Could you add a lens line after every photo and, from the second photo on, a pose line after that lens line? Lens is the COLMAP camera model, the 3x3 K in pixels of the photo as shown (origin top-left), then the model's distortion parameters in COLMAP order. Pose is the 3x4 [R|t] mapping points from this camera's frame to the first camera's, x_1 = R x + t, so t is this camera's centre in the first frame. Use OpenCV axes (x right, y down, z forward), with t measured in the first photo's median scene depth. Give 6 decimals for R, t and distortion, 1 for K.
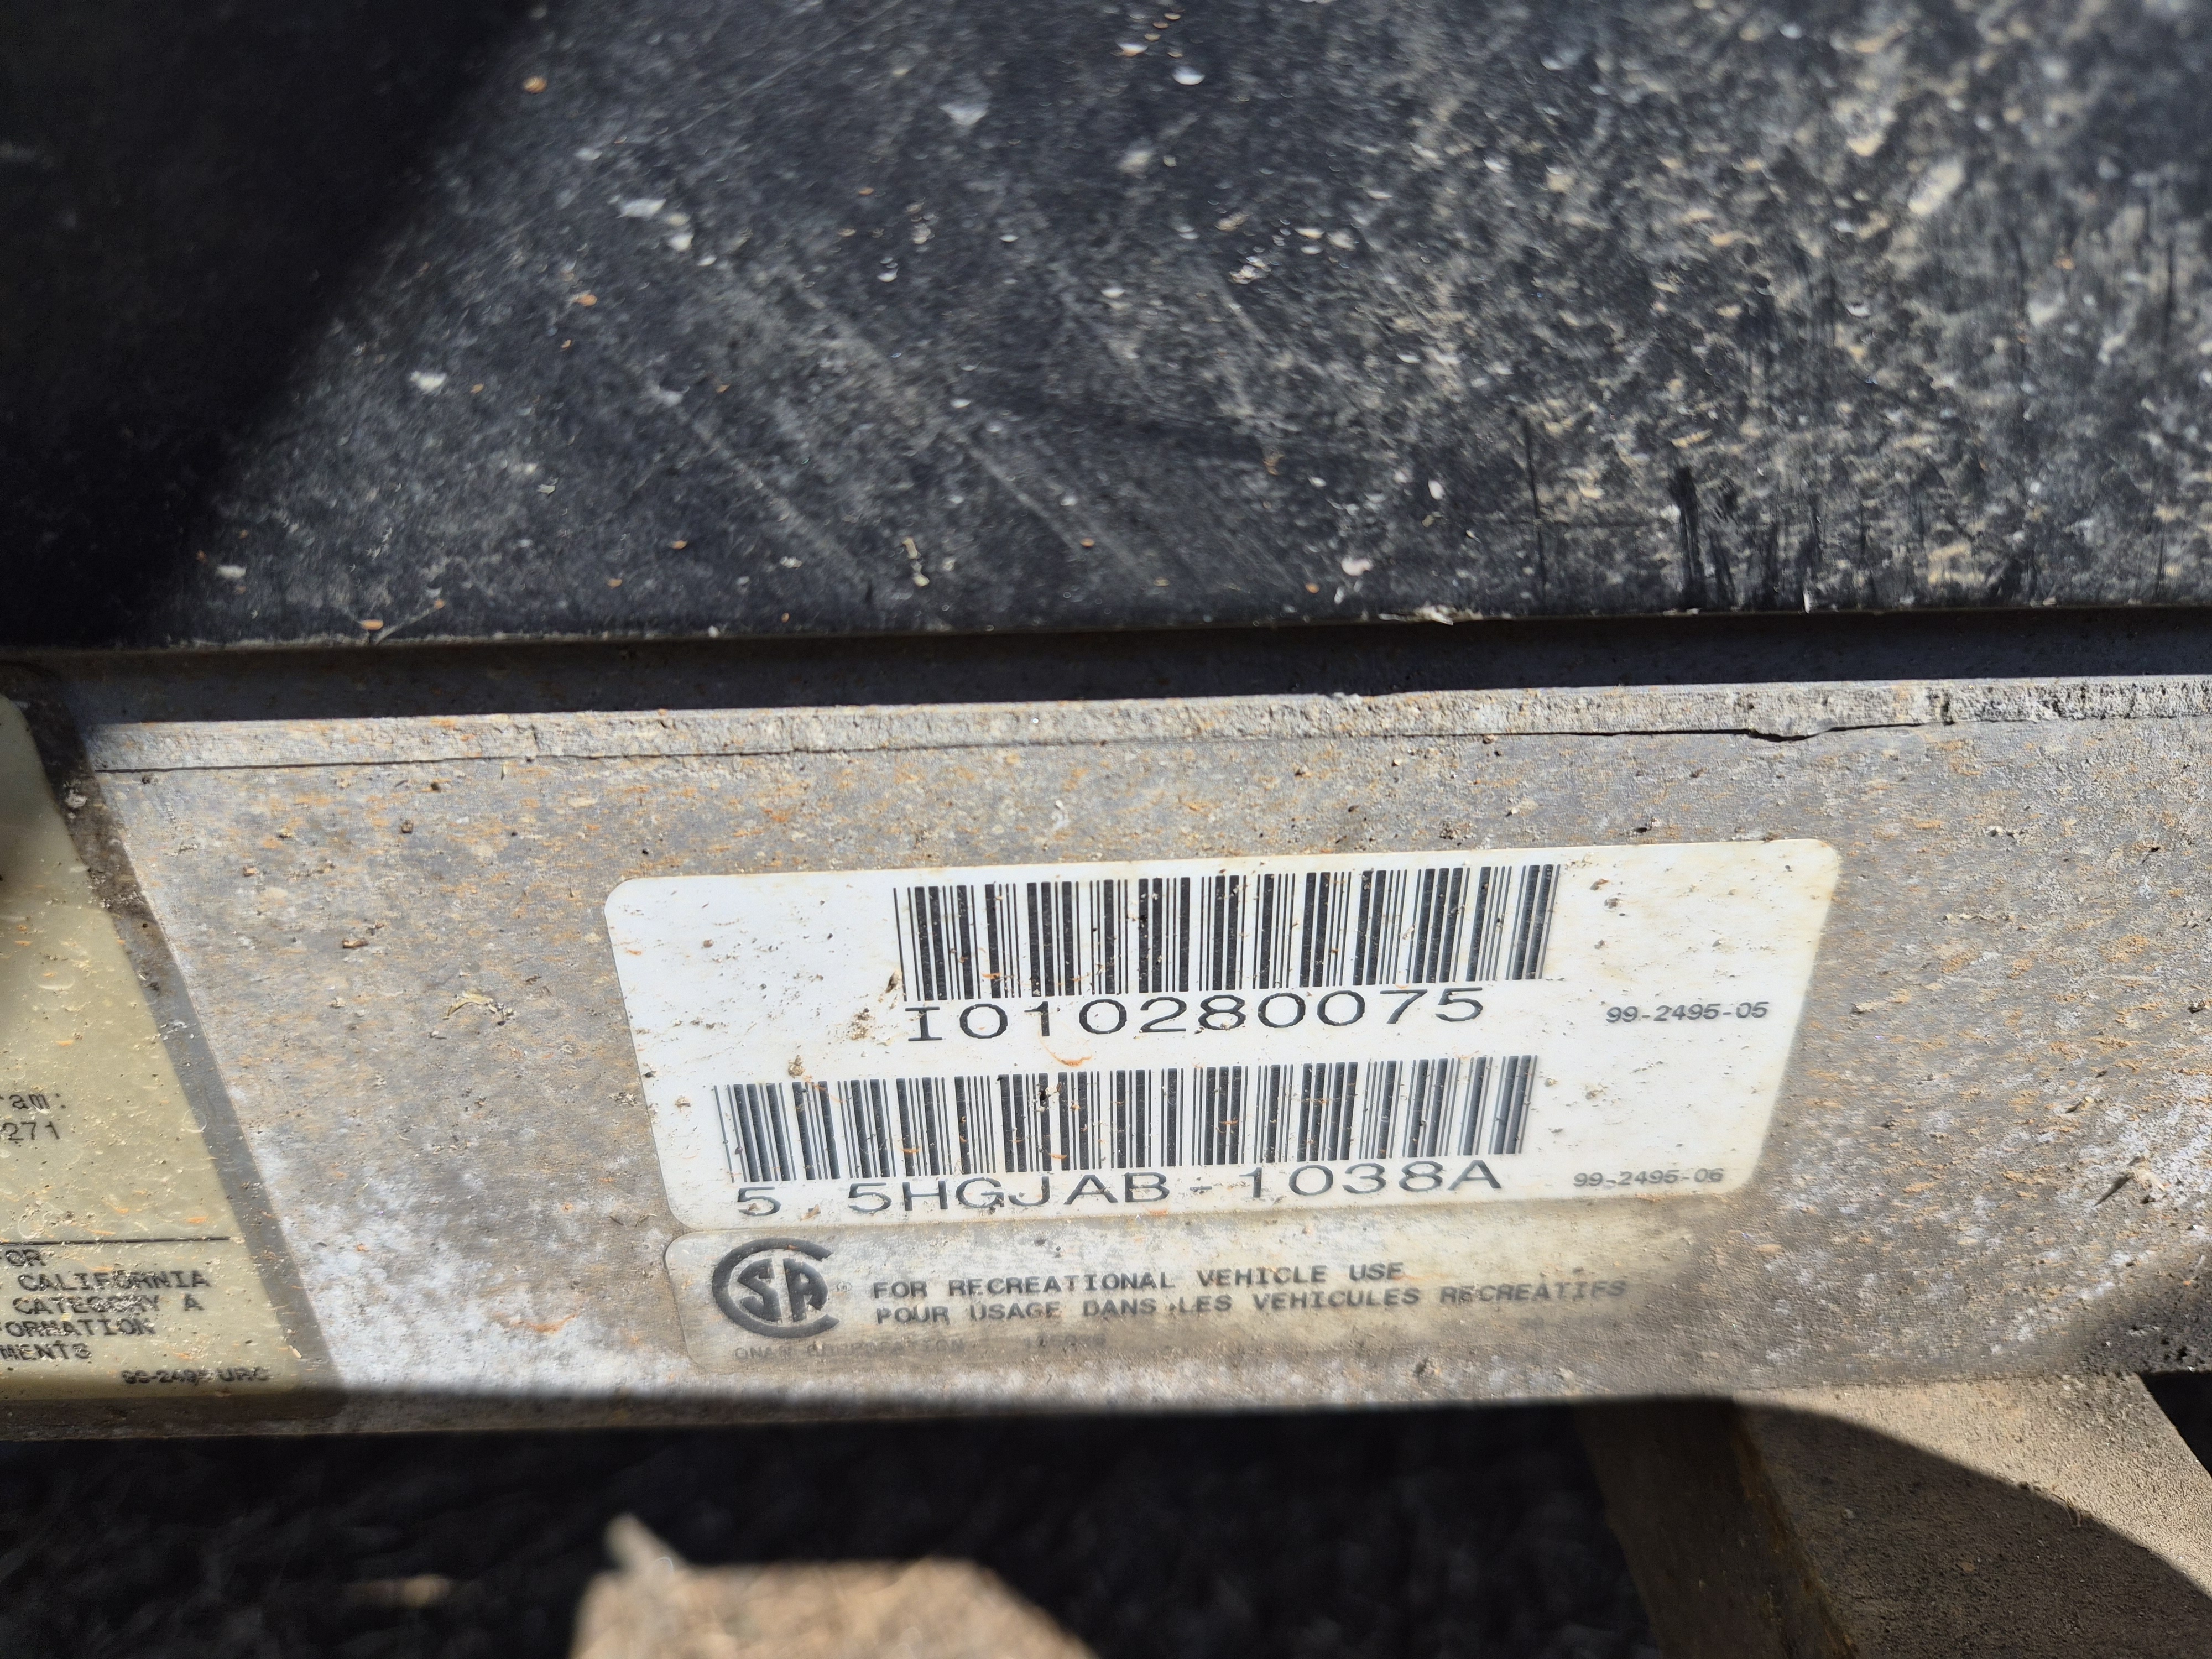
lens RADIAL K [[1492.2, 0, 1102.7], [0, 1492.2, 829.7], [0, 0, 1]] dist [0.037266, -0.042444]
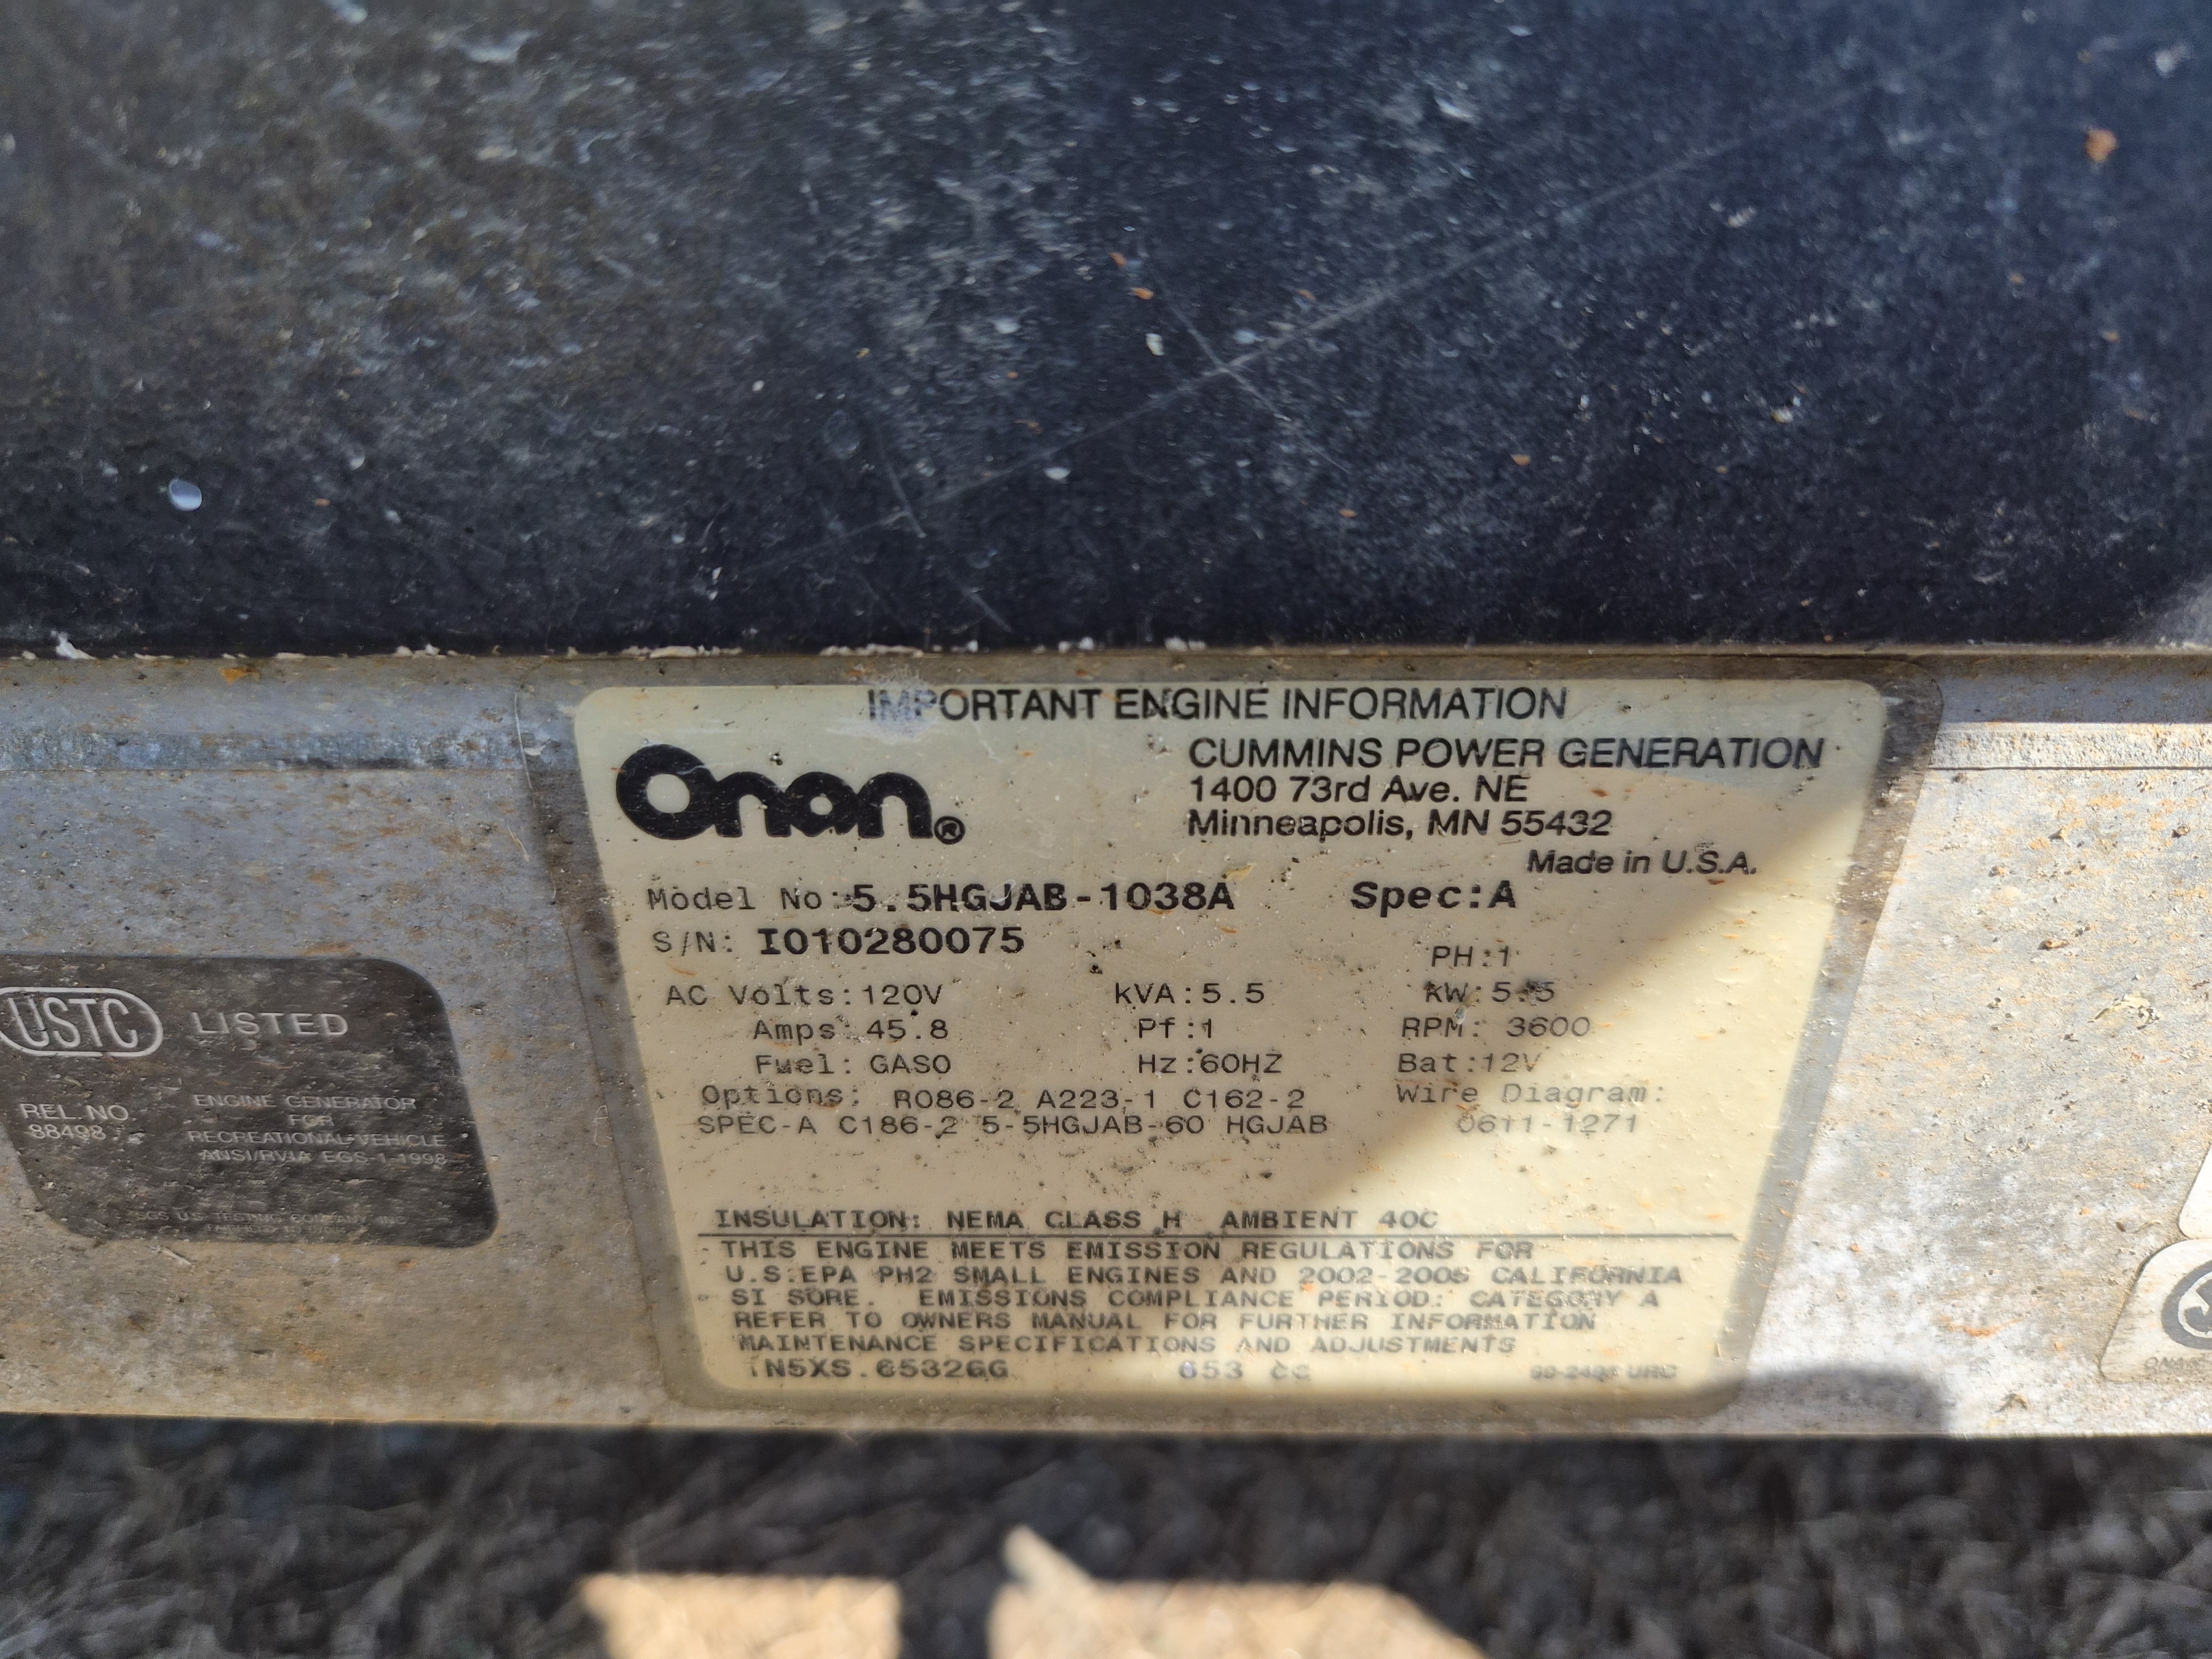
lens RADIAL K [[1492.2, 0, 1107.1], [0, 1492.2, 832.3], [0, 0, 1]] dist [0.037266, -0.042444]
pose [[0.999178, 0.025418, -0.031573, -0.253944], [-0.025878, 0.999564, -0.014238, 0.006901], [0.031197, 0.015043, 0.999400, -0.005320]]
